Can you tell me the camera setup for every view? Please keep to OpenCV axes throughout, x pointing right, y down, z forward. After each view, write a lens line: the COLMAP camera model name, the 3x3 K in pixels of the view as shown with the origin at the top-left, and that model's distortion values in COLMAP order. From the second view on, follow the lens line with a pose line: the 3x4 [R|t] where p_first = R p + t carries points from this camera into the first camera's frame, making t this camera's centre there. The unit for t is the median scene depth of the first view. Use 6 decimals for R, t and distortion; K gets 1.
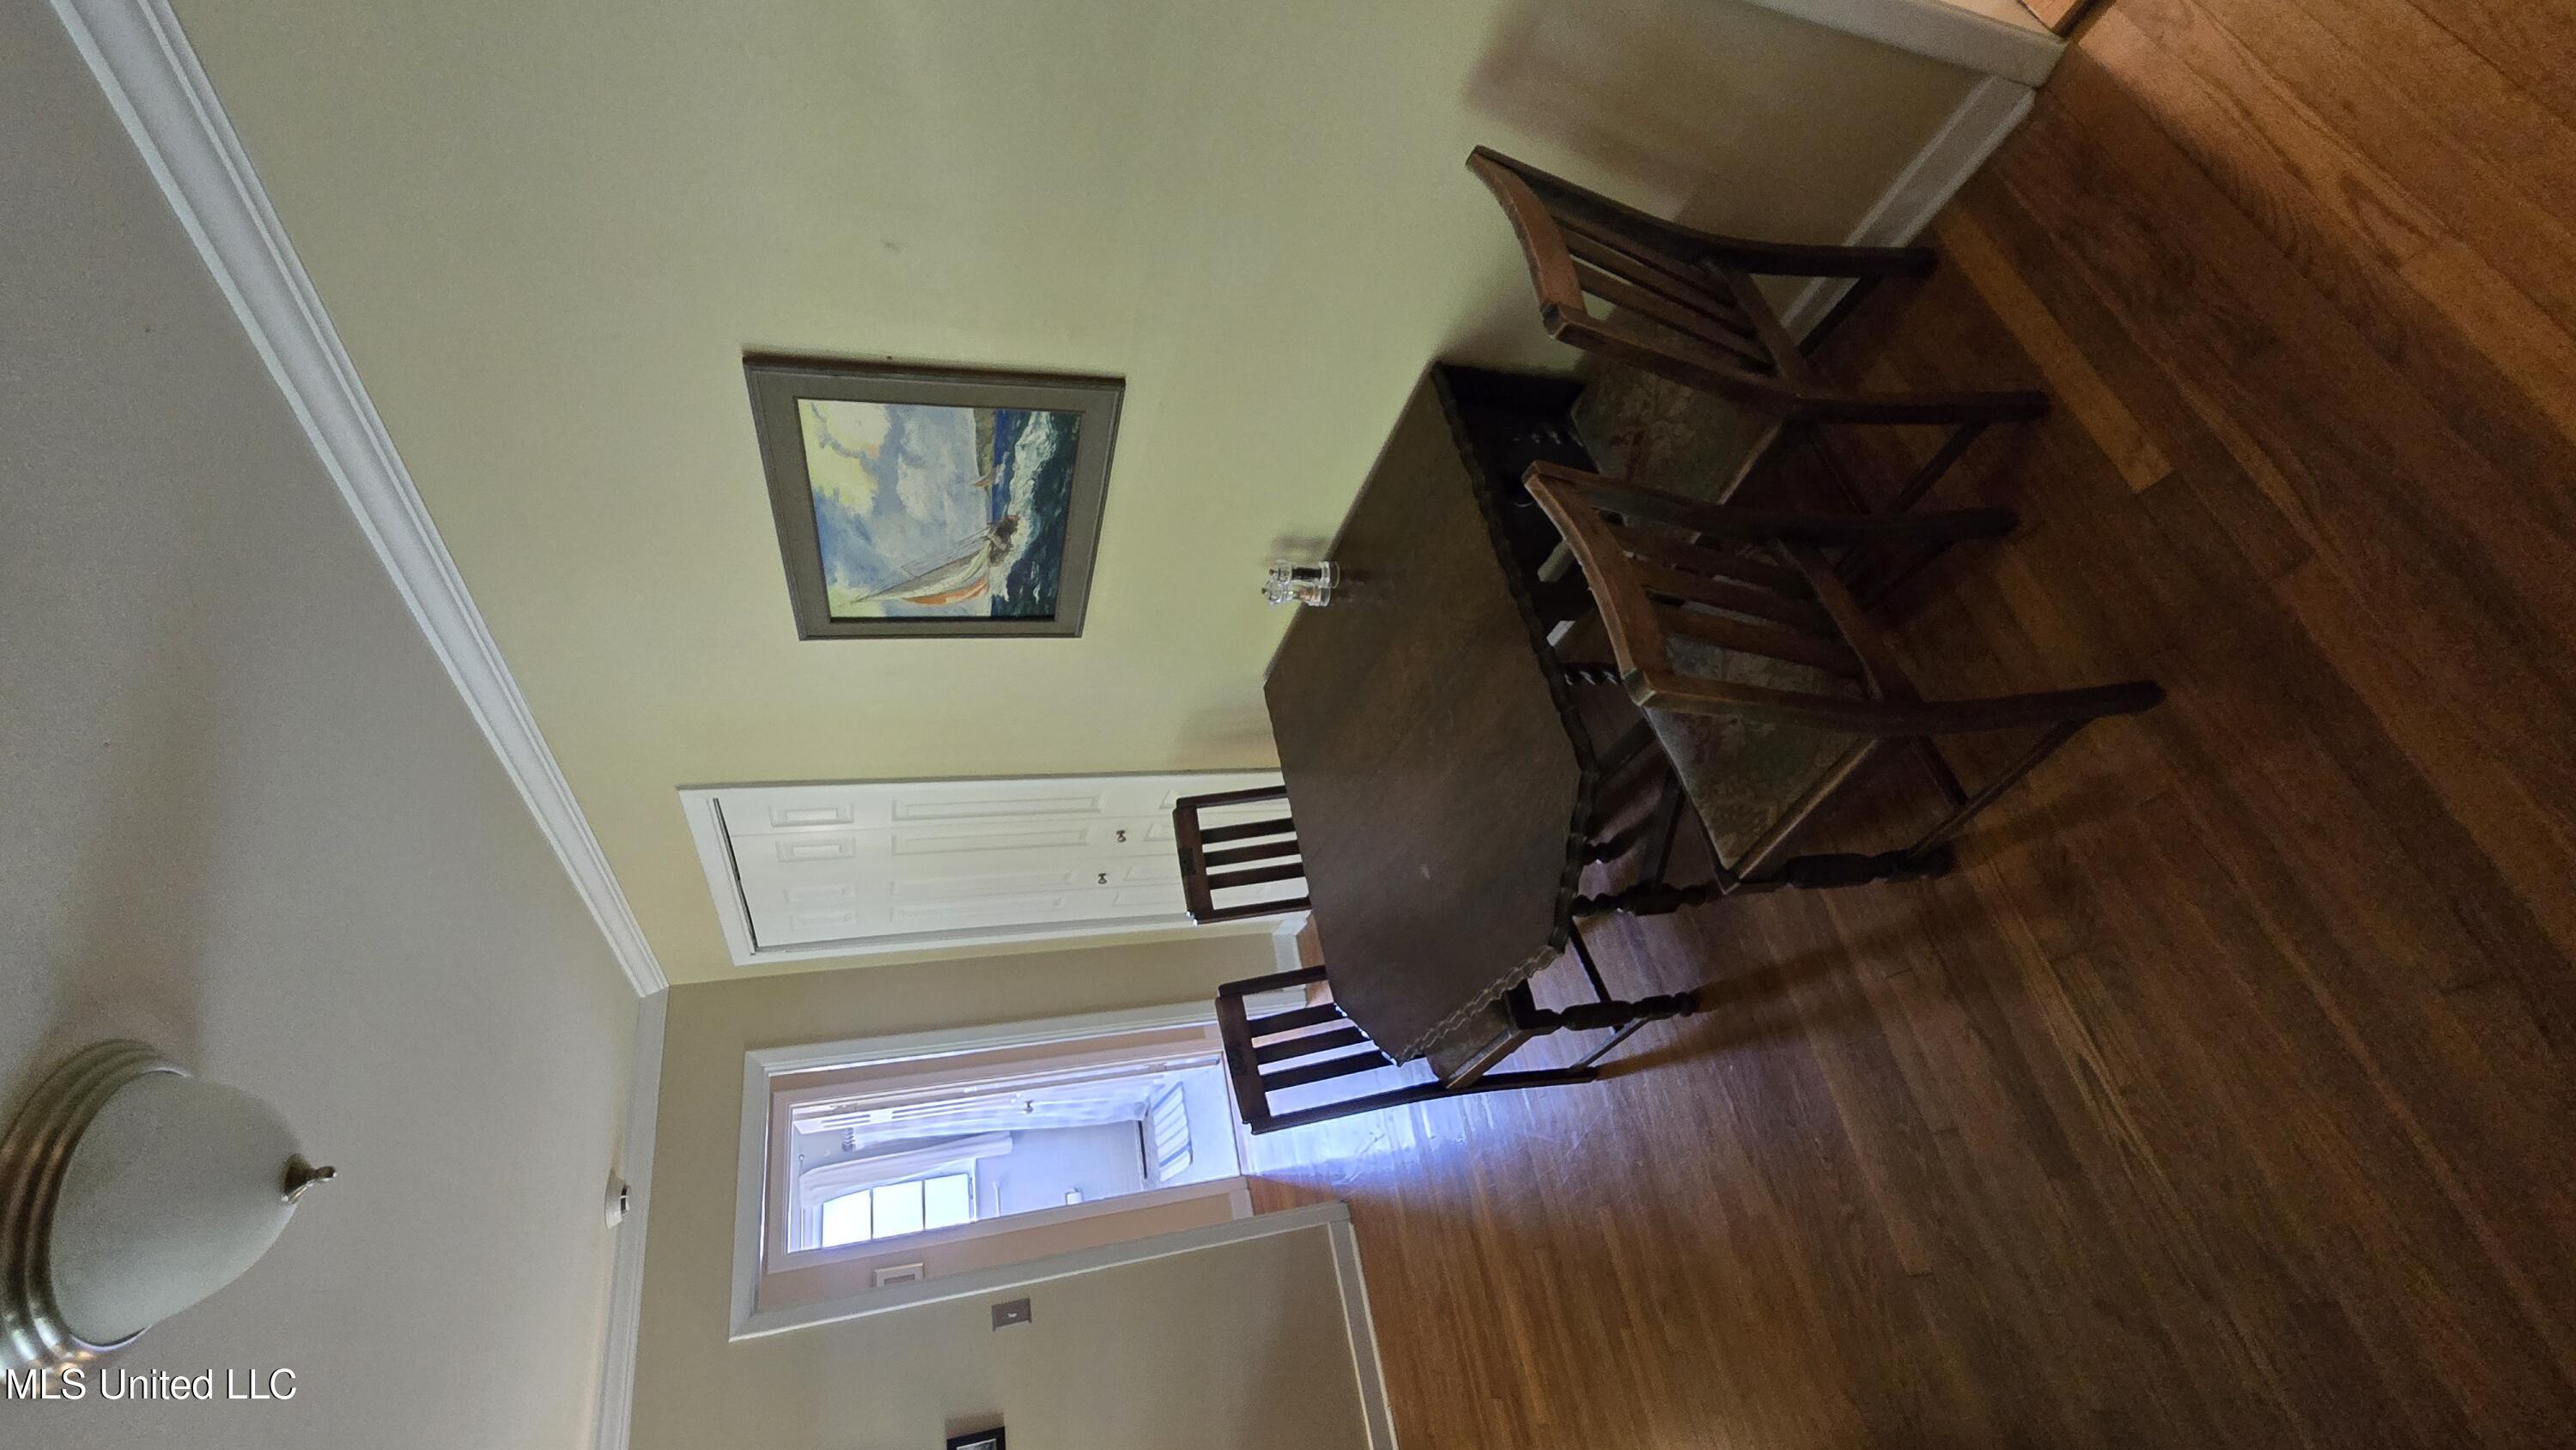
lens RADIAL K [[1051.8, 0, 1290.1], [0, 1051.8, 715.5], [0, 0, 1]] dist [0.000247, -0.000100]
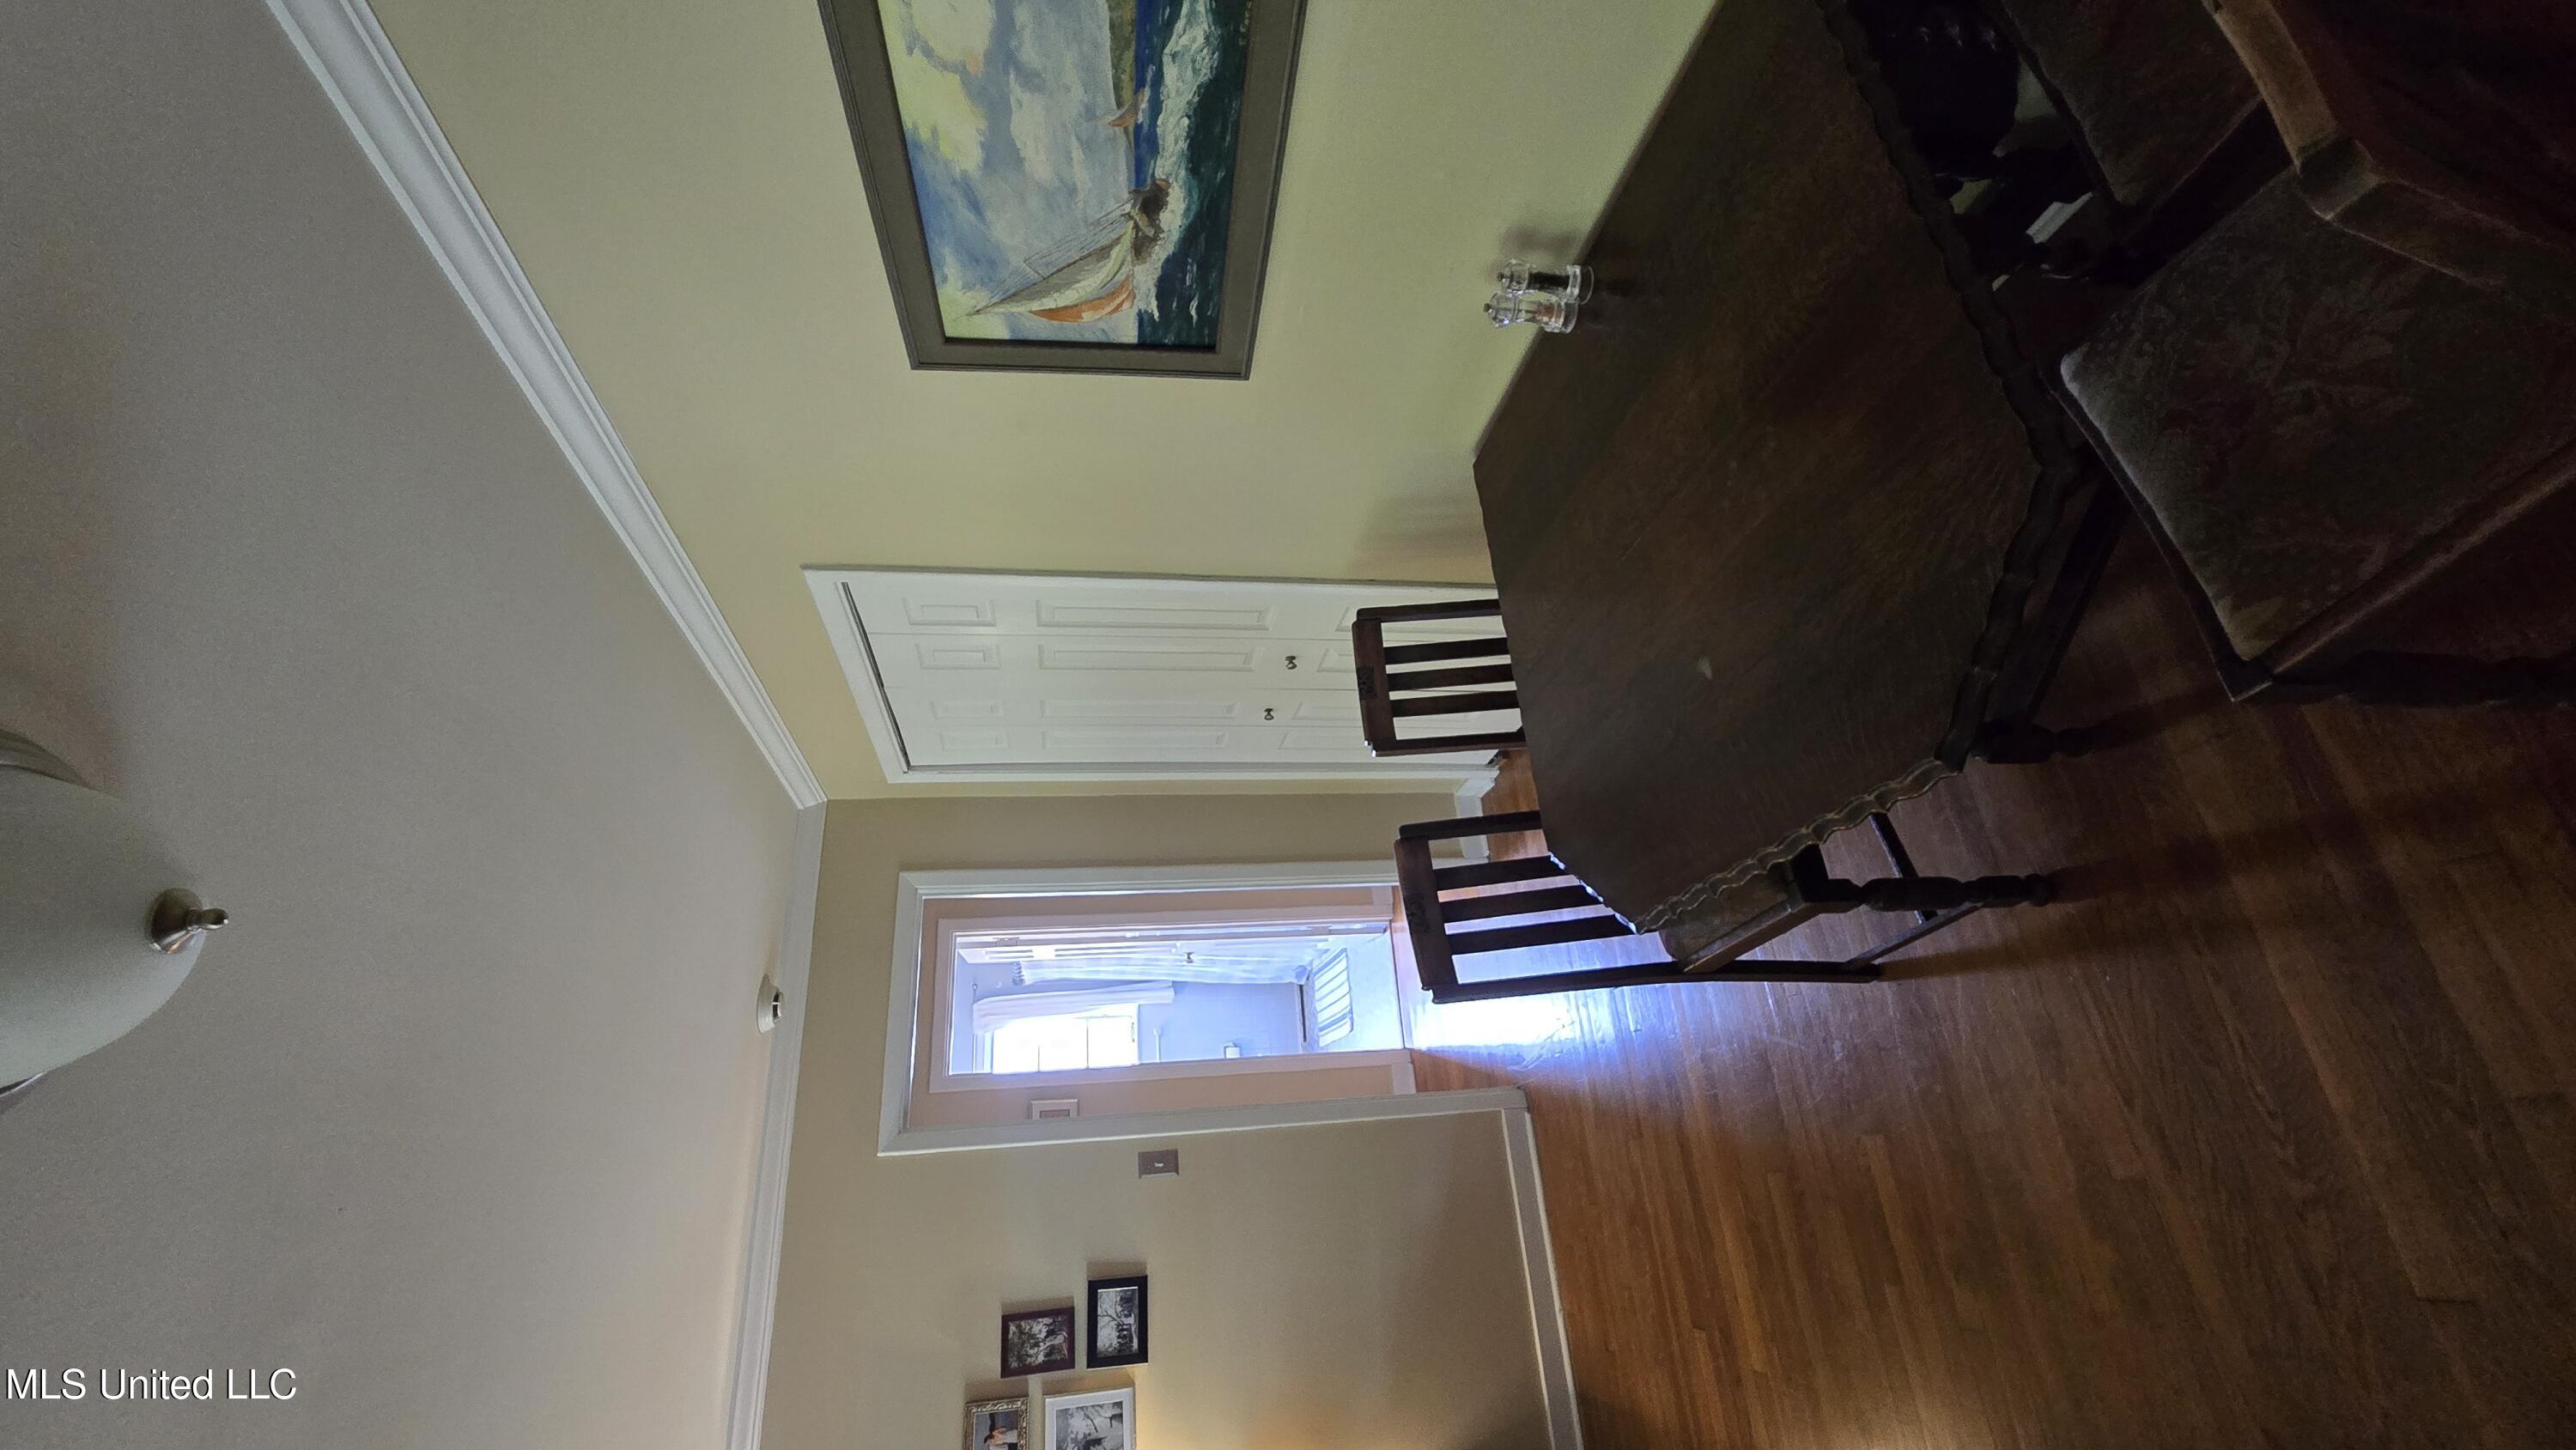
lens RADIAL K [[1051.8, 0, 1290.1], [0, 1051.8, 715.5], [0, 0, 1]] dist [0.000247, -0.000100]
pose [[0.985327, 0.054326, -0.161802, -0.023760], [-0.036483, 0.993120, 0.111275, 0.082203], [0.166734, -0.103739, 0.980529, 0.186271]]
